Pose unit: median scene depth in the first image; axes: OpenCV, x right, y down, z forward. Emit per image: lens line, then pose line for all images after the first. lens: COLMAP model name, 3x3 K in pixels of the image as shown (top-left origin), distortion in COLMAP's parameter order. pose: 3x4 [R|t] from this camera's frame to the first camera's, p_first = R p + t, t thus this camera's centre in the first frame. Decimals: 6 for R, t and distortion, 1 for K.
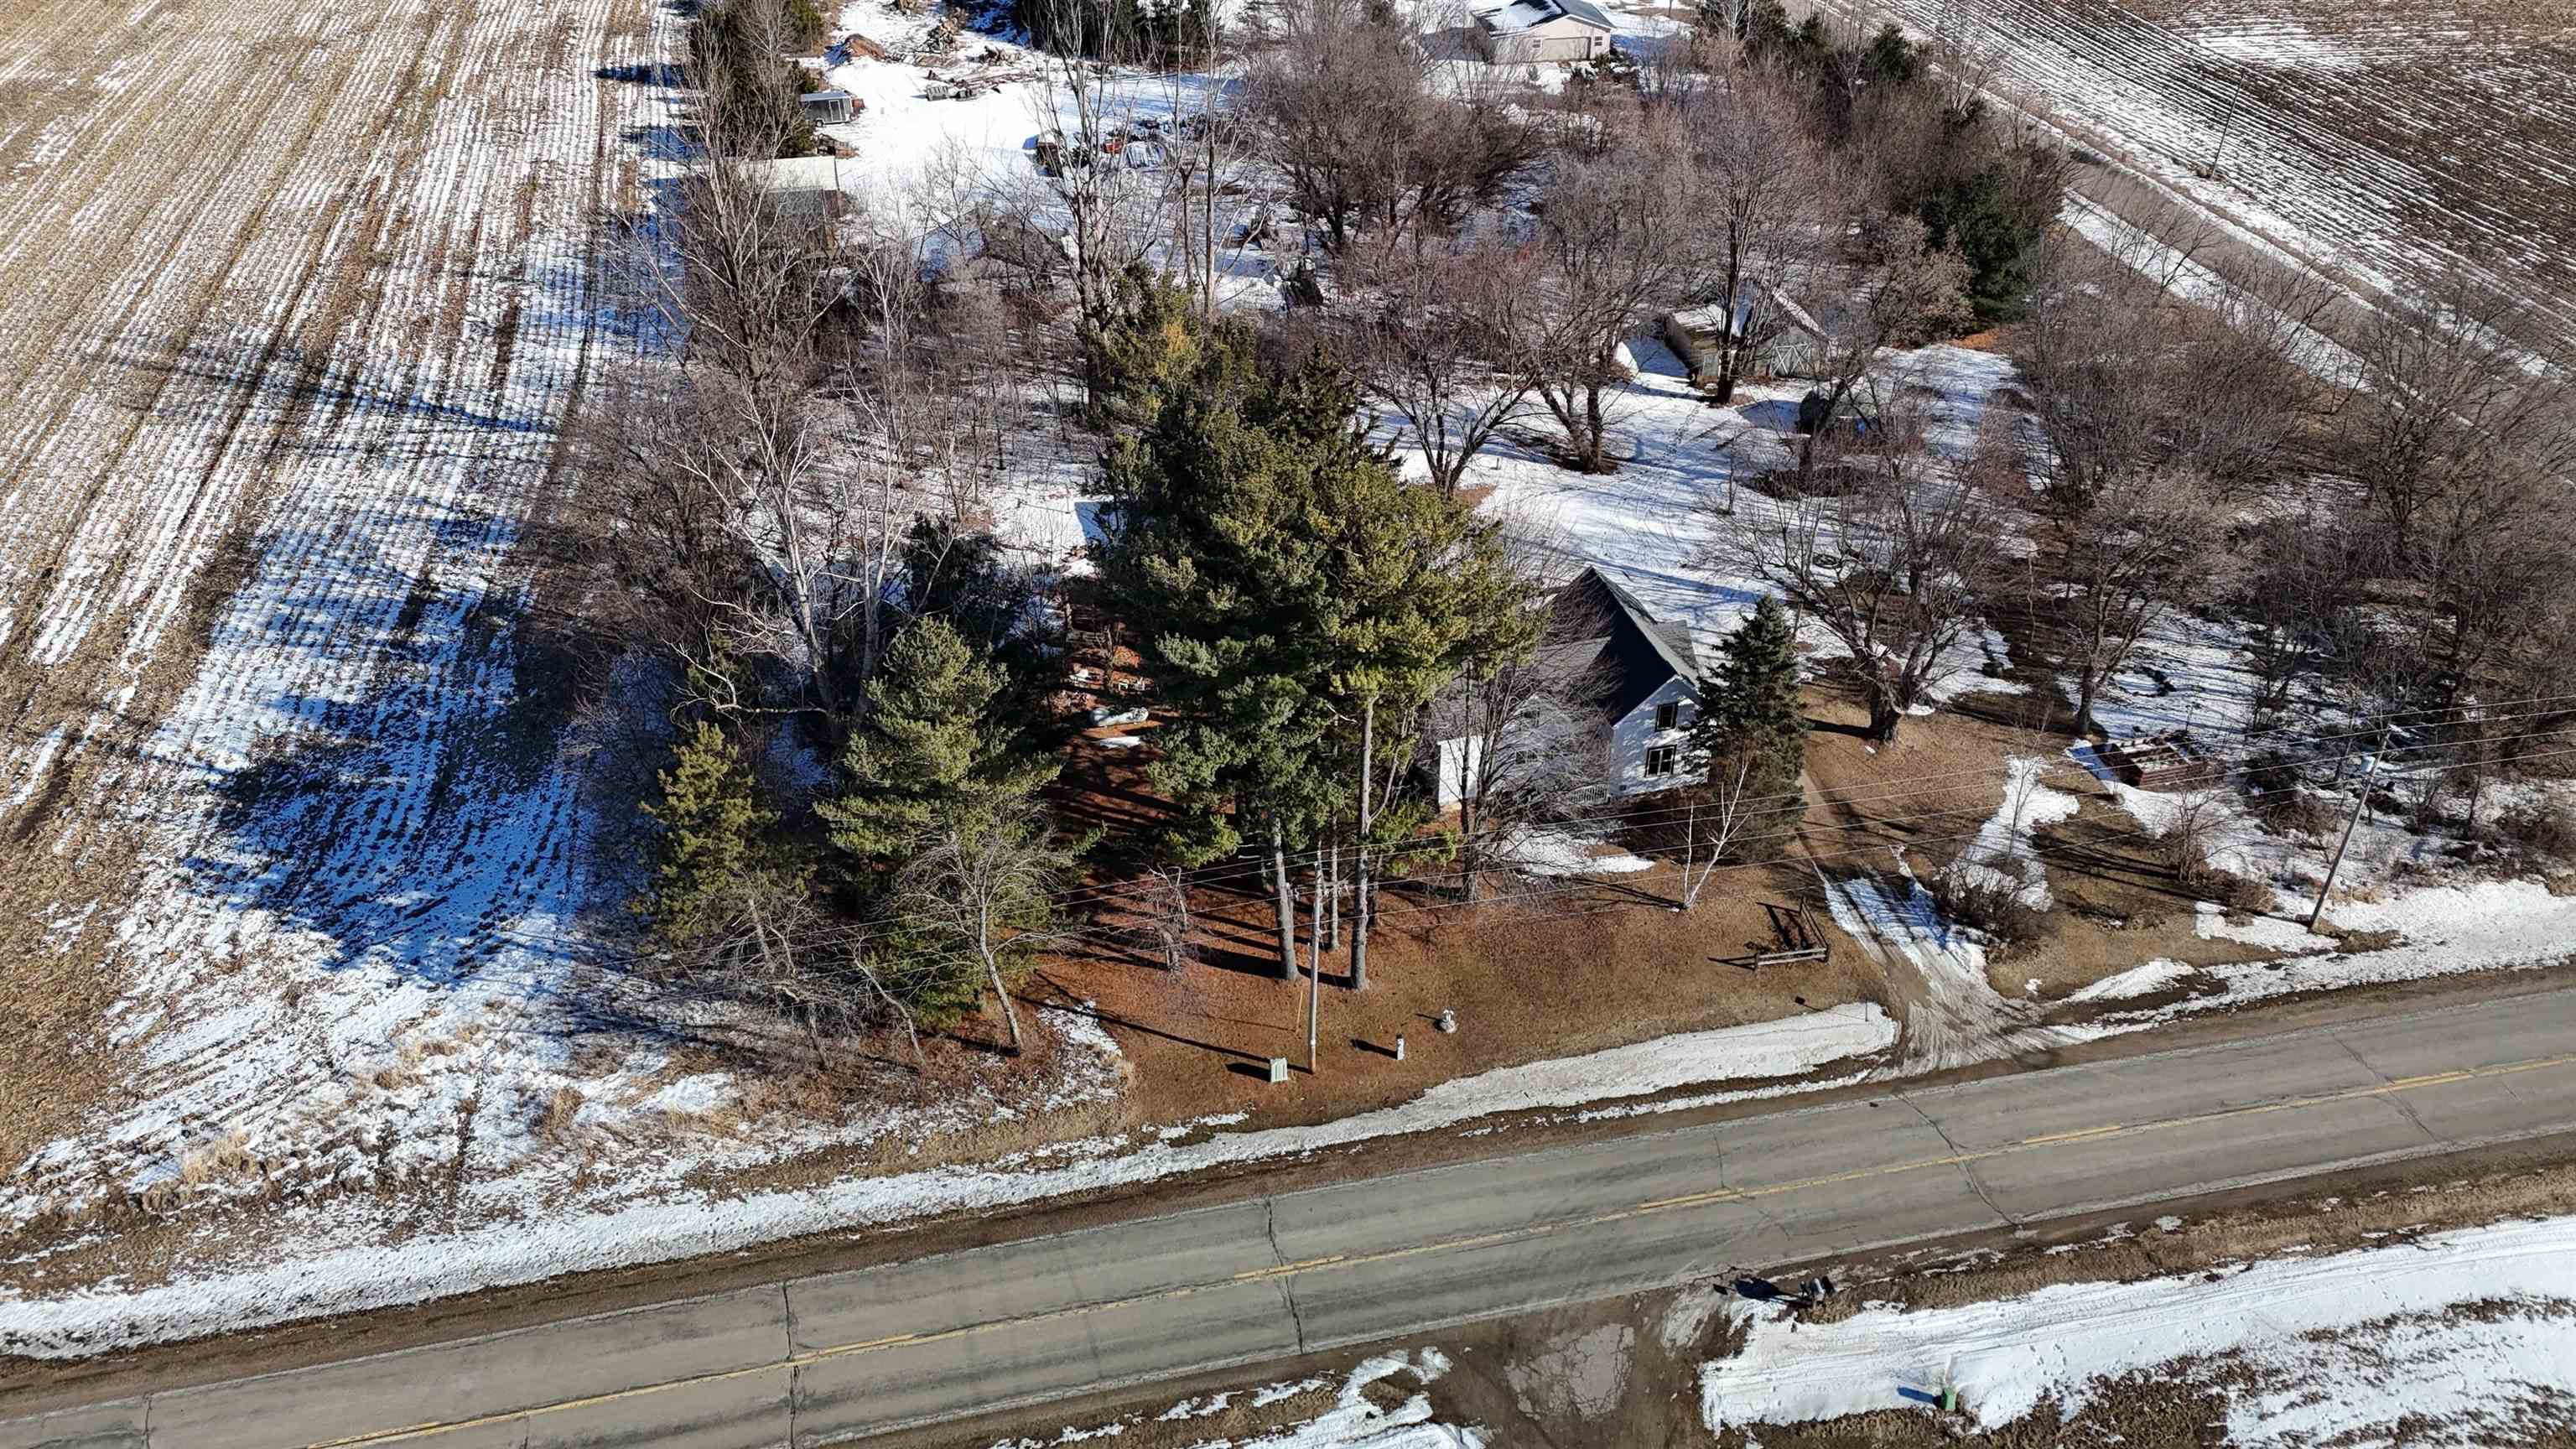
lens RADIAL K [[1912.3, 0, 1288.0], [0, 1912.3, 724.5], [0, 0, 1]] dist [0.078015, -0.069687]
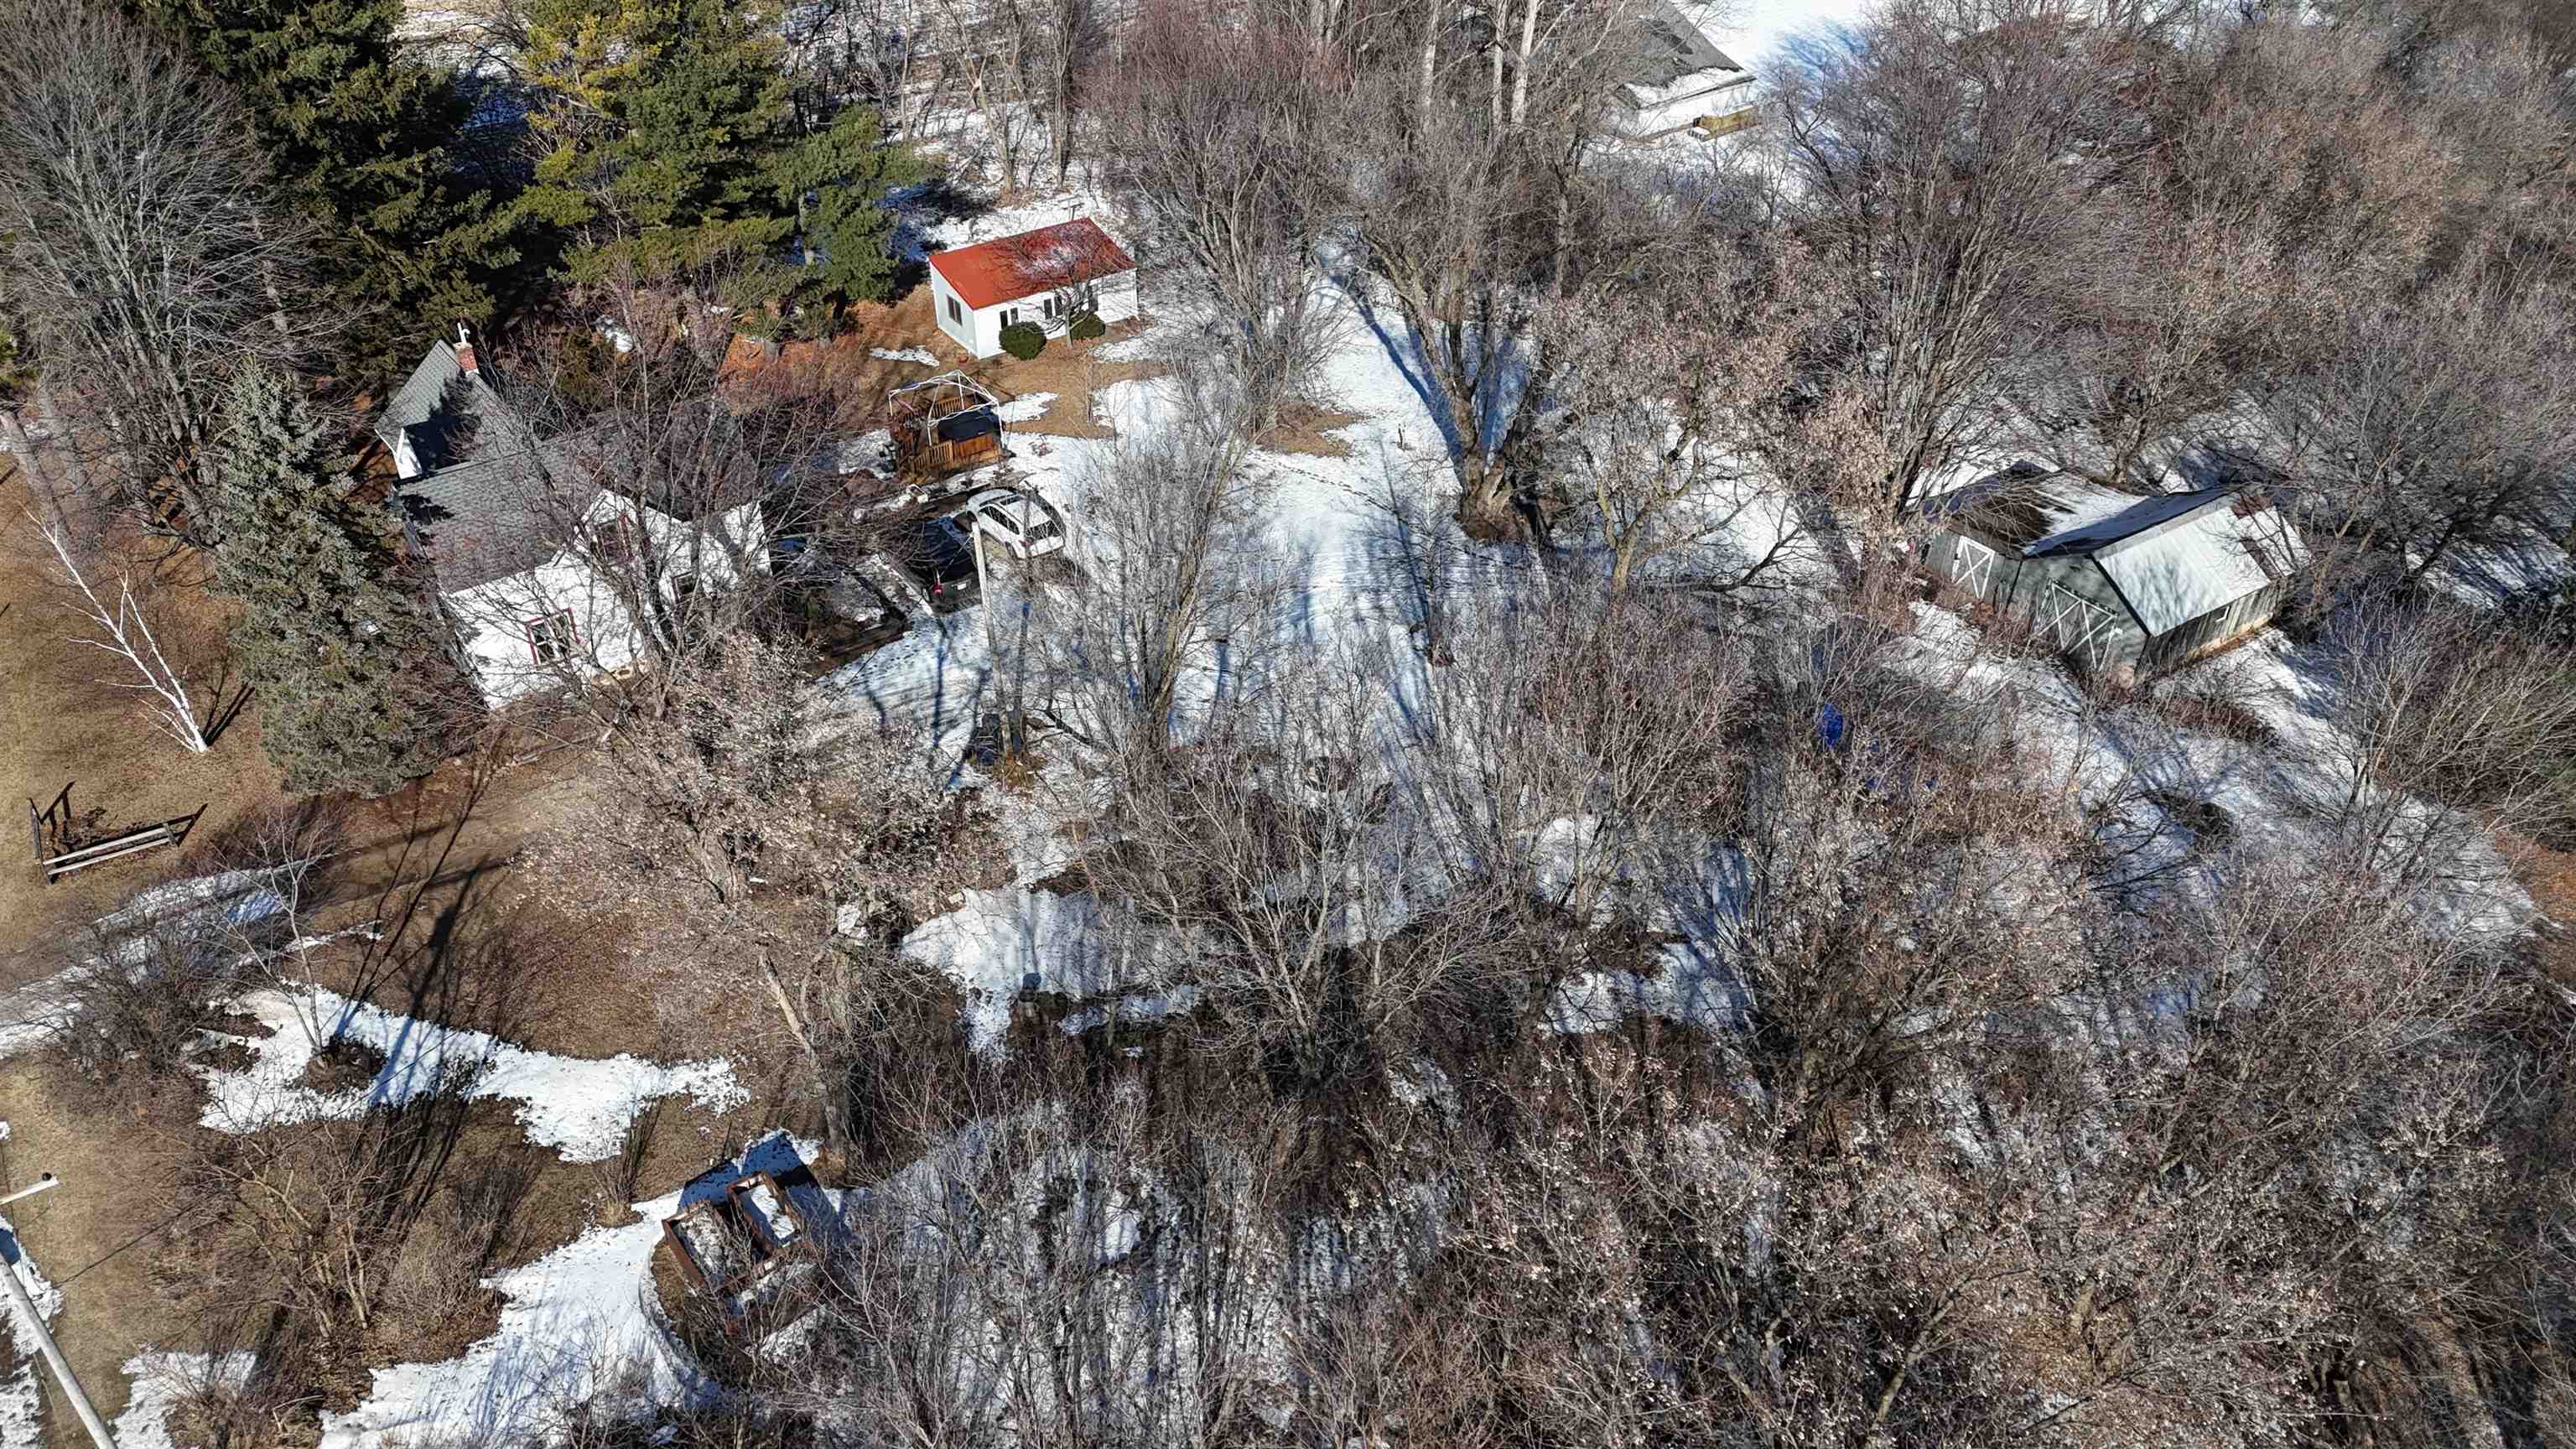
lens RADIAL K [[1898.9, 0, 1288.0], [0, 1898.9, 724.5], [0, 0, 1]] dist [0.090602, -0.088767]
pose [[0.386233, 0.540252, -0.747631, 0.874066], [-0.526175, 0.794761, 0.302482, -0.326712], [0.757604, 0.276556, 0.591230, 0.891752]]
